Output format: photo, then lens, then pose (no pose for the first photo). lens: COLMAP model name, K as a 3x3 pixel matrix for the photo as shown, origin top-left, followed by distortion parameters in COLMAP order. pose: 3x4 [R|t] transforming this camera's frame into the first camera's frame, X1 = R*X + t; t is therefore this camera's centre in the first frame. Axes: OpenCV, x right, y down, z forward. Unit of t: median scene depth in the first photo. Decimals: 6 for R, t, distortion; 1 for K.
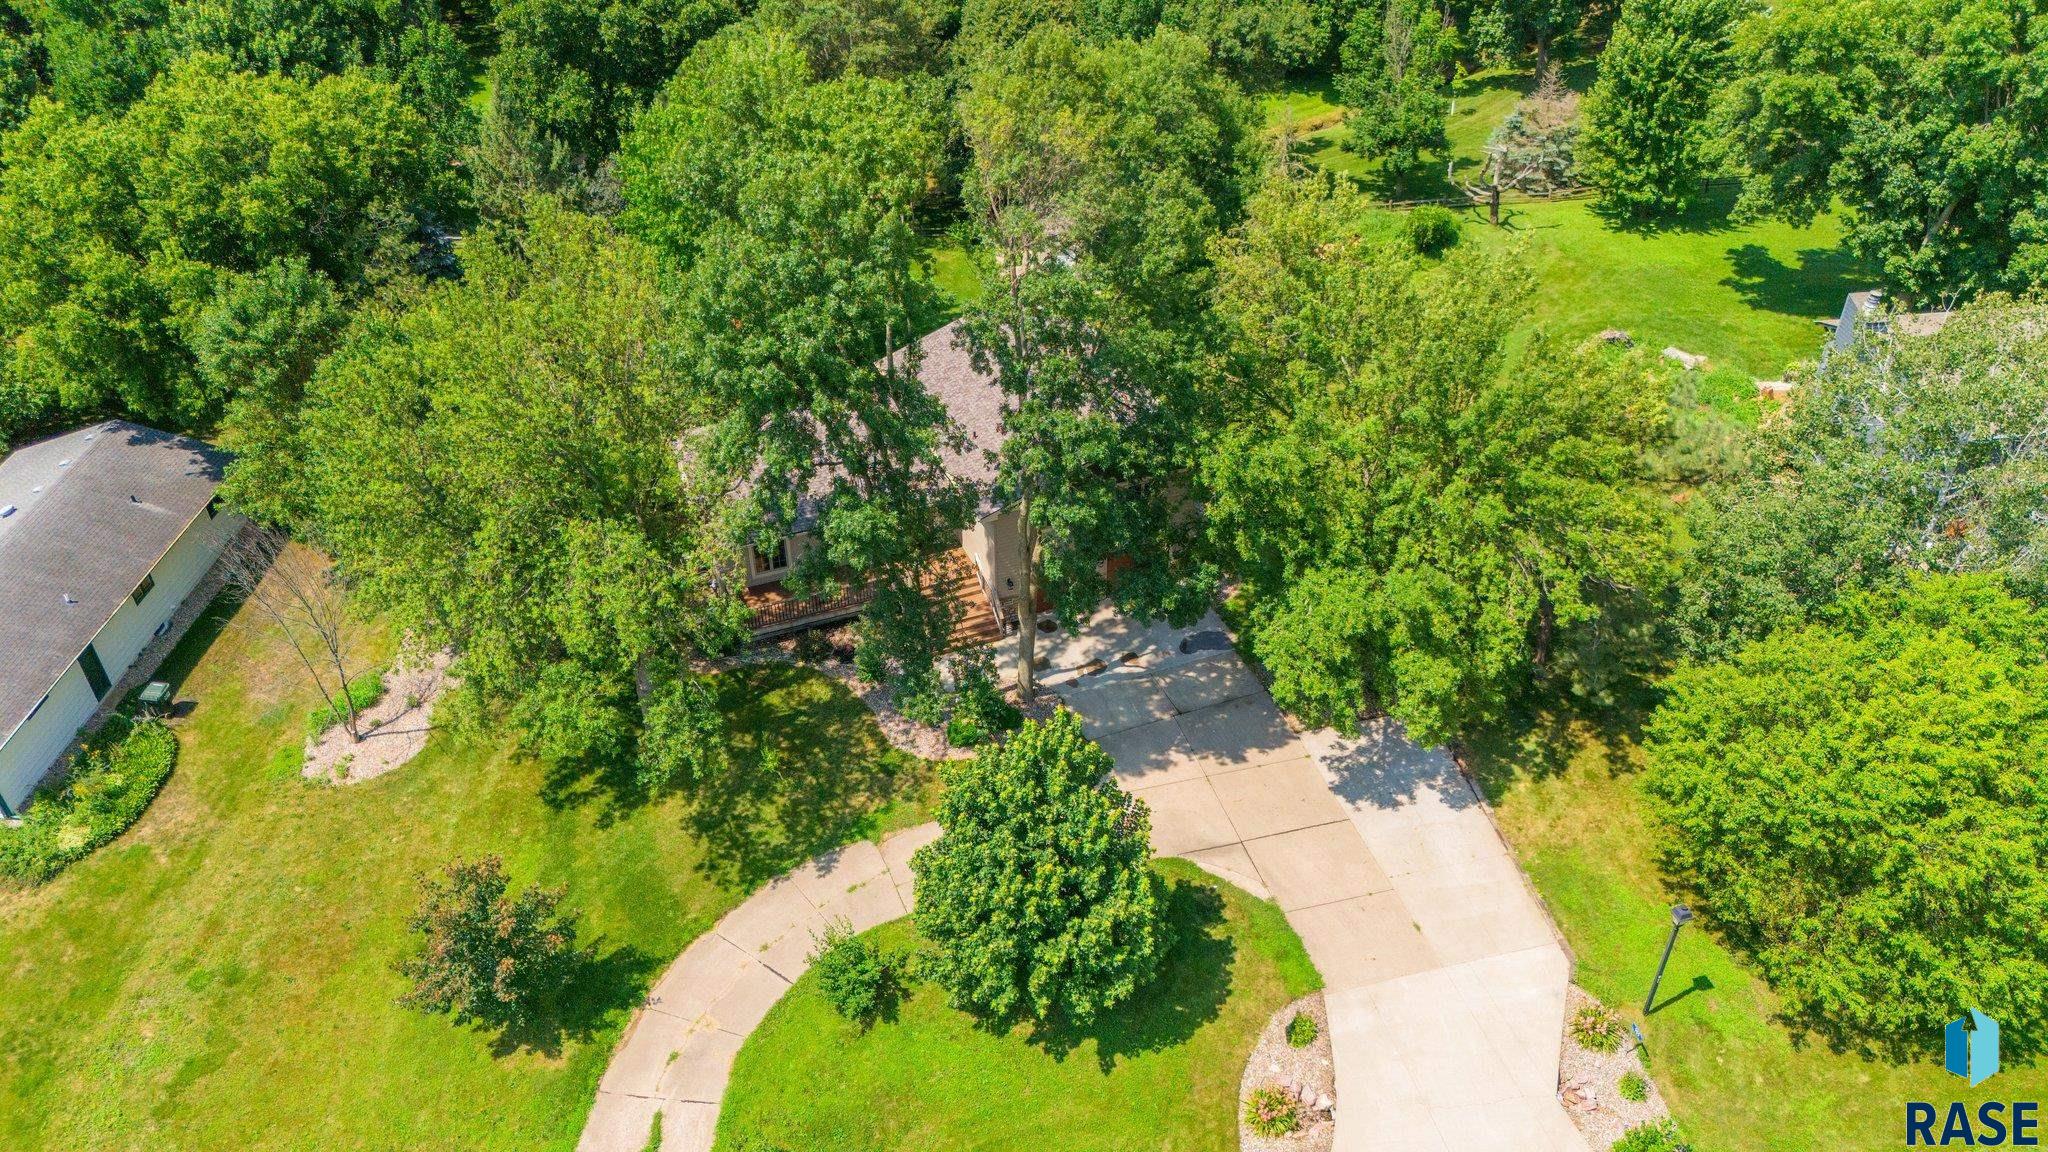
lens RADIAL K [[1509.1, 0, 1028.7], [0, 1509.1, 571.7], [0, 0, 1]] dist [0.071947, -0.065103]
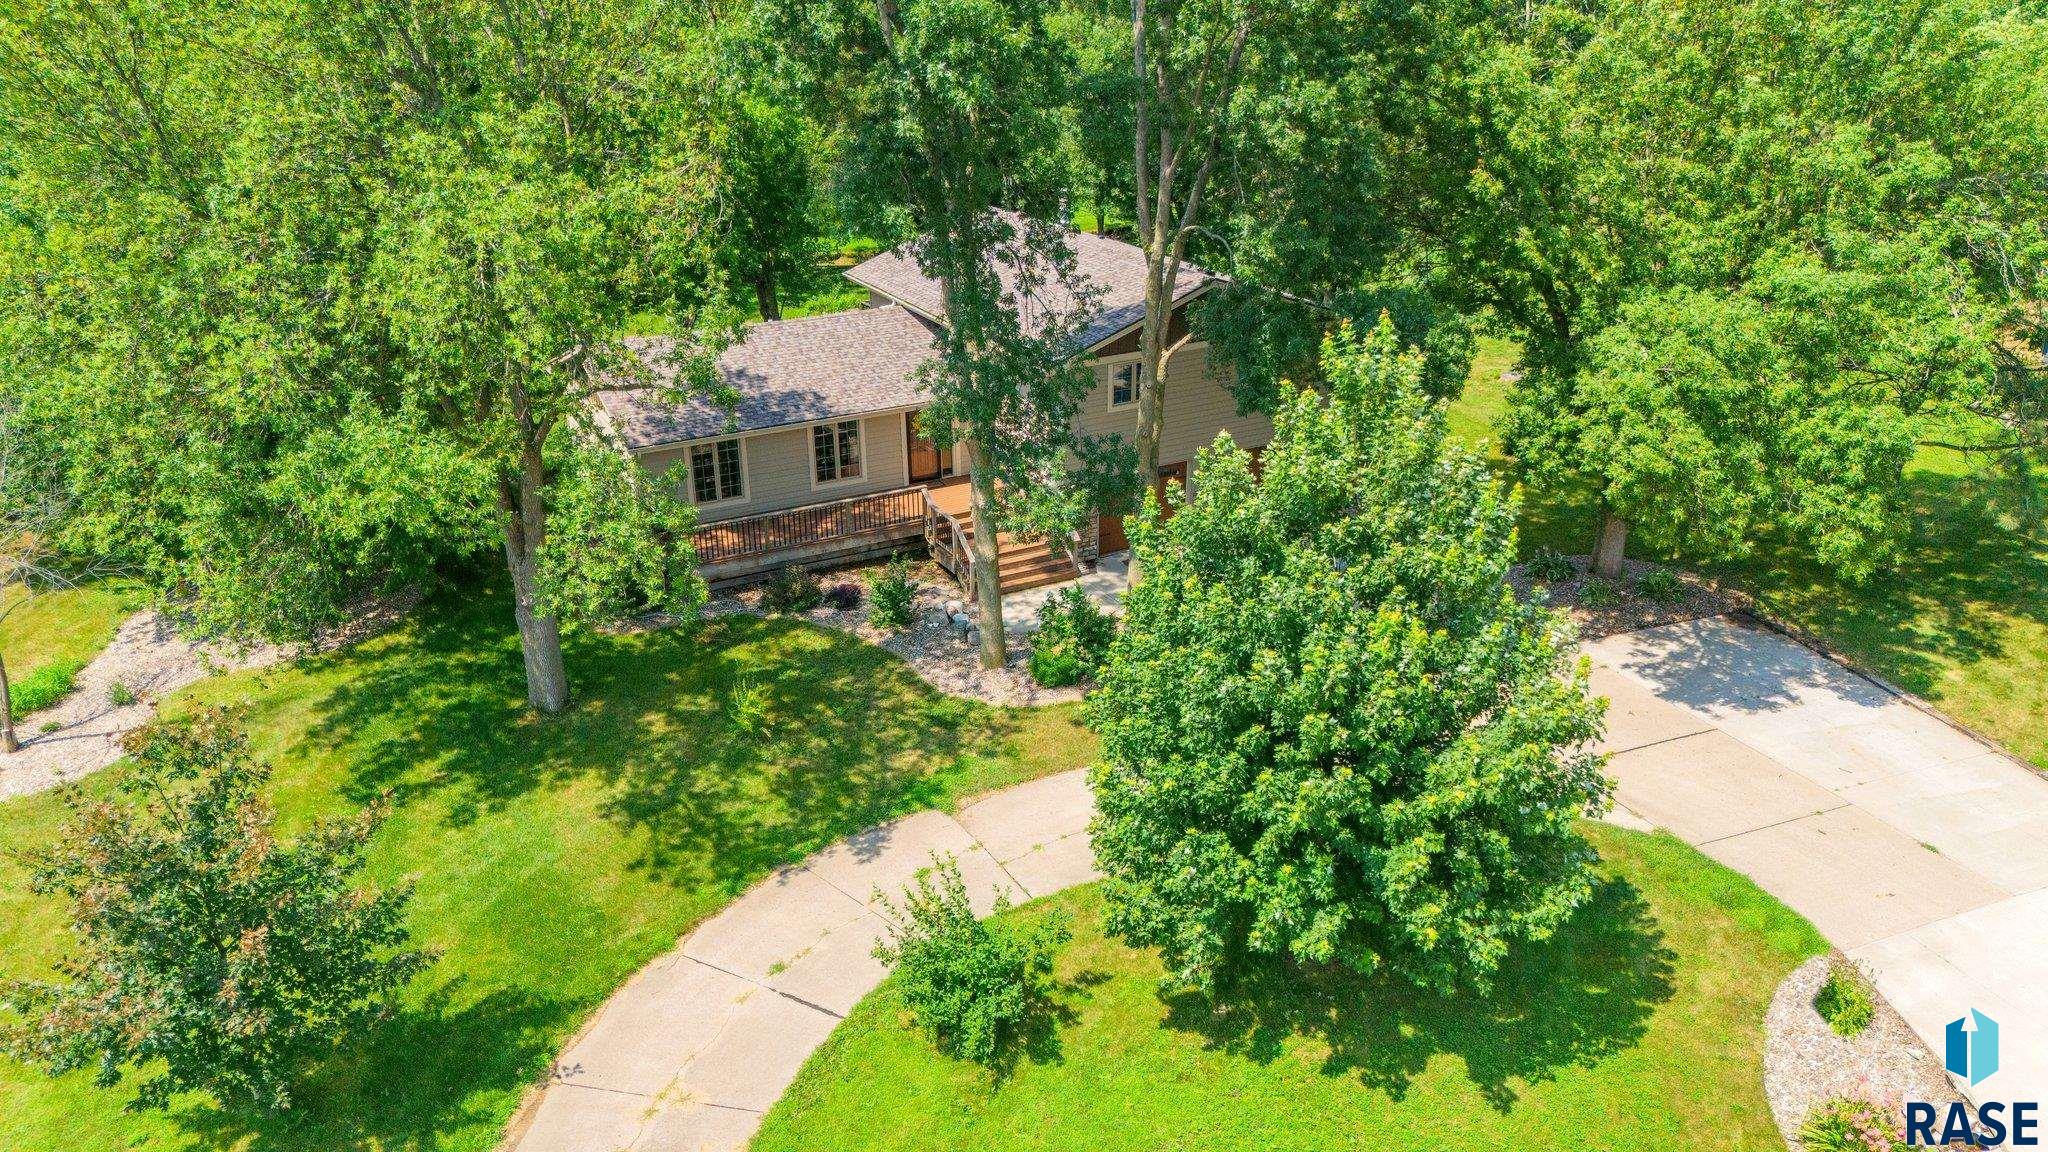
lens RADIAL K [[1509.3, 0, 1030.4], [0, 1509.3, 568.1], [0, 0, 1]] dist [0.035421, 0.006220]
pose [[0.992783, -0.048436, 0.109709, -0.127961], [0.072831, 0.970300, -0.230680, 0.222850], [-0.095277, 0.237006, 0.966825, 0.419309]]
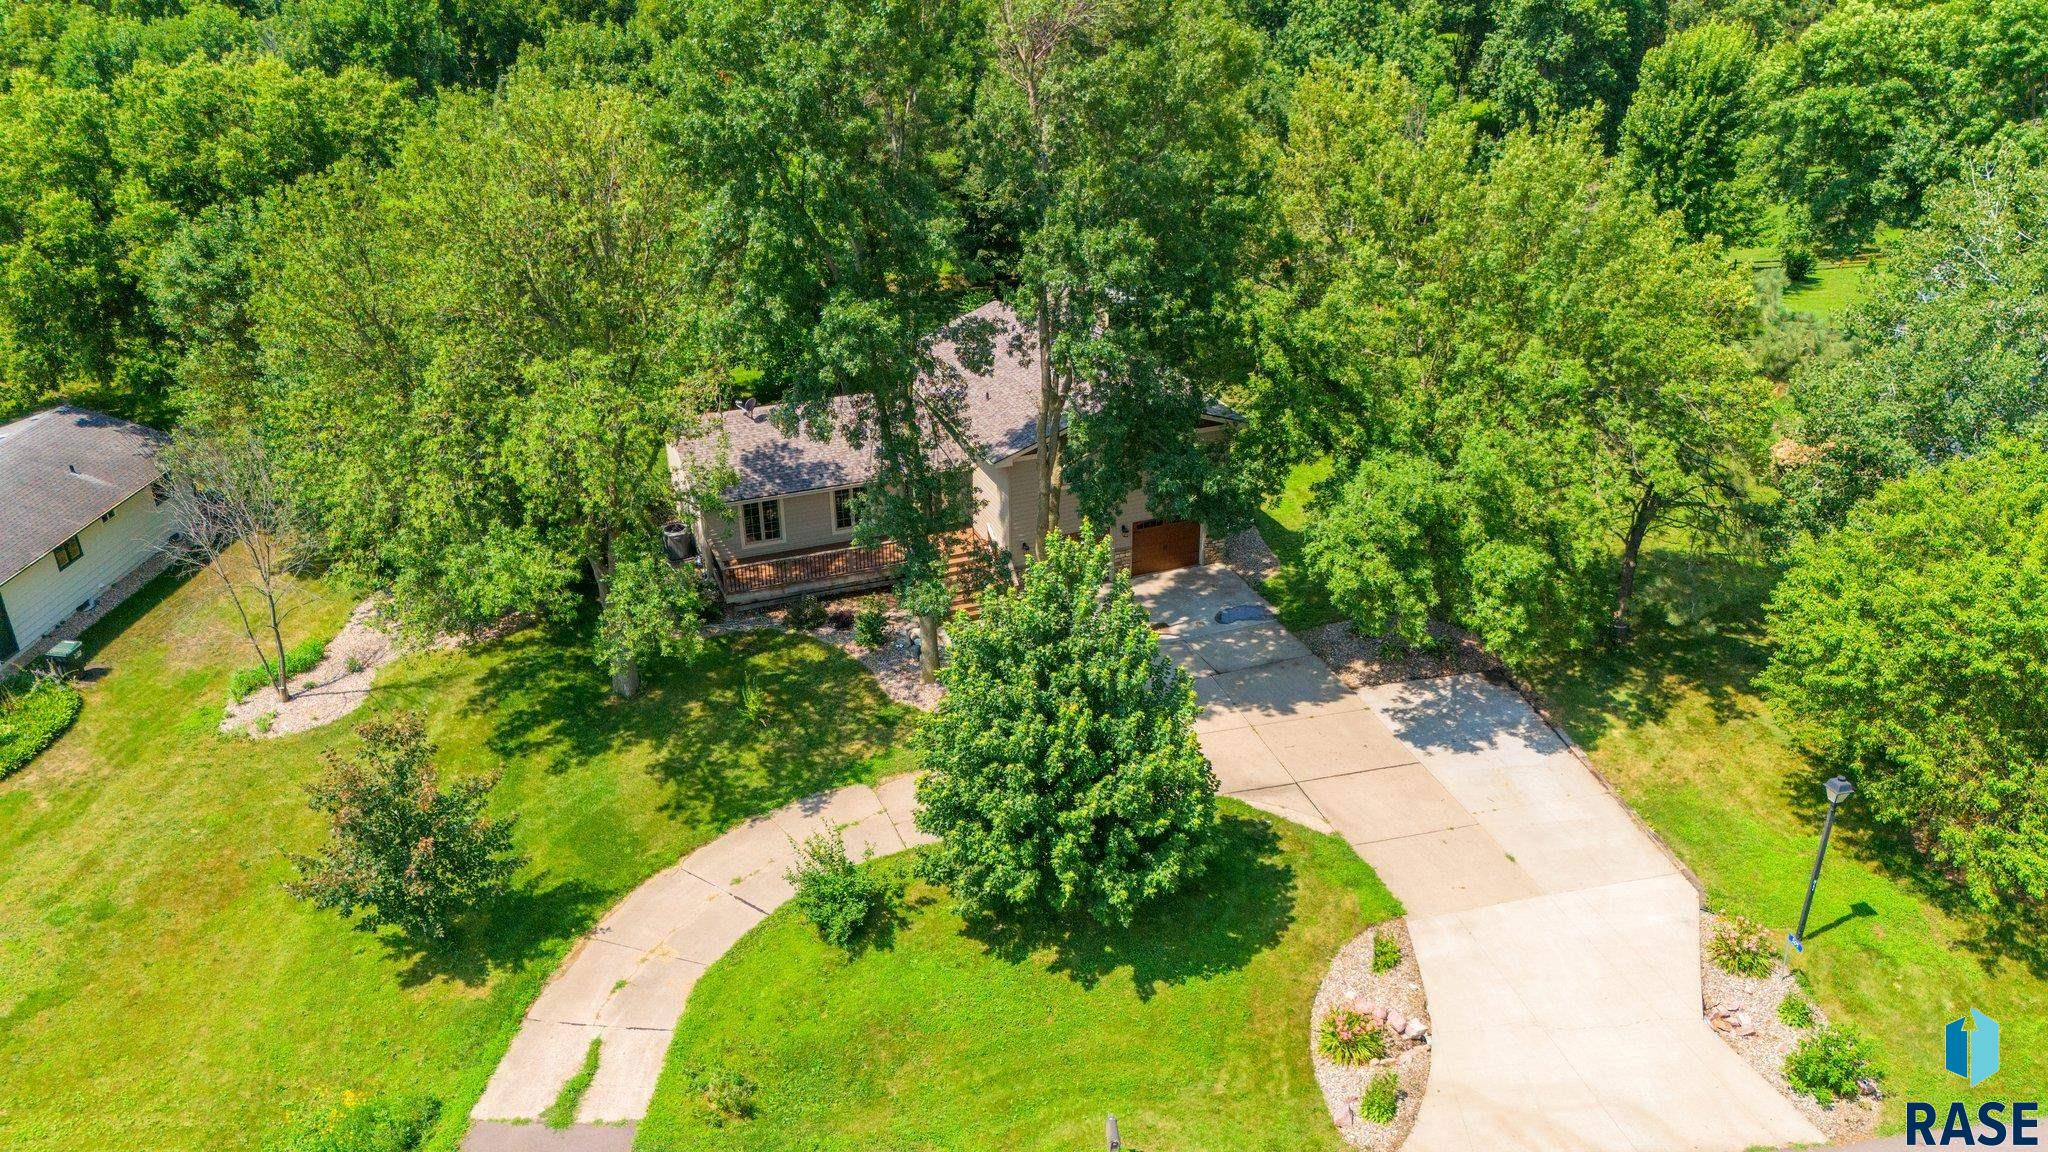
lens RADIAL K [[1509.1, 0, 1028.7], [0, 1509.1, 571.7], [0, 0, 1]] dist [0.071947, -0.065103]
pose [[0.999987, 0.000102, -0.005041, -0.007025], [-0.001020, 0.983191, -0.182576, 0.215288], [0.004937, 0.182578, 0.983179, 0.130656]]
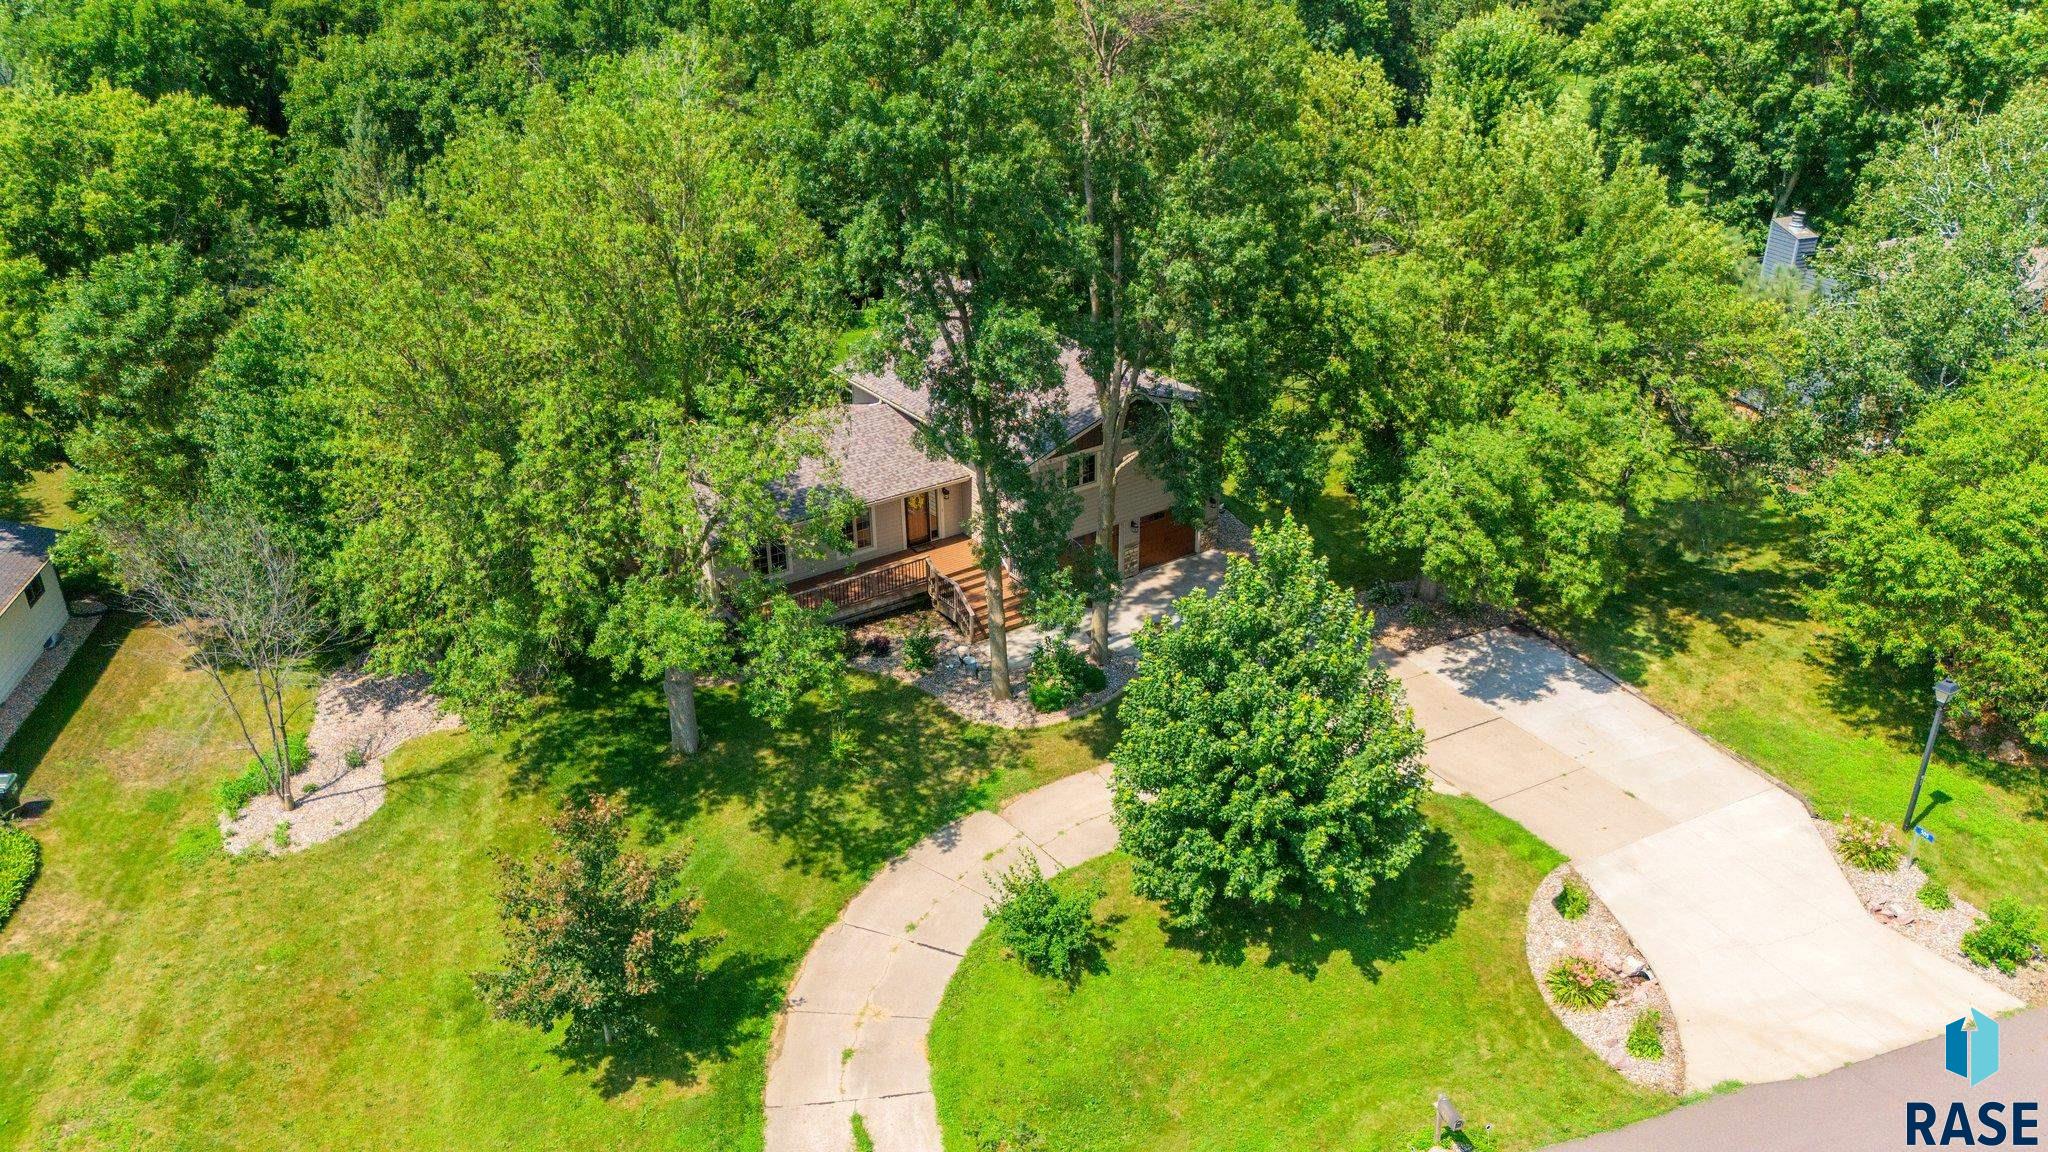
lens RADIAL K [[1509.1, 0, 1028.7], [0, 1509.1, 571.7], [0, 0, 1]] dist [0.071947, -0.065103]
pose [[0.972630, -0.104185, 0.207694, -0.241116], [0.140231, 0.975906, -0.167160, 0.191430], [-0.185274, 0.191710, 0.963805, 0.165223]]
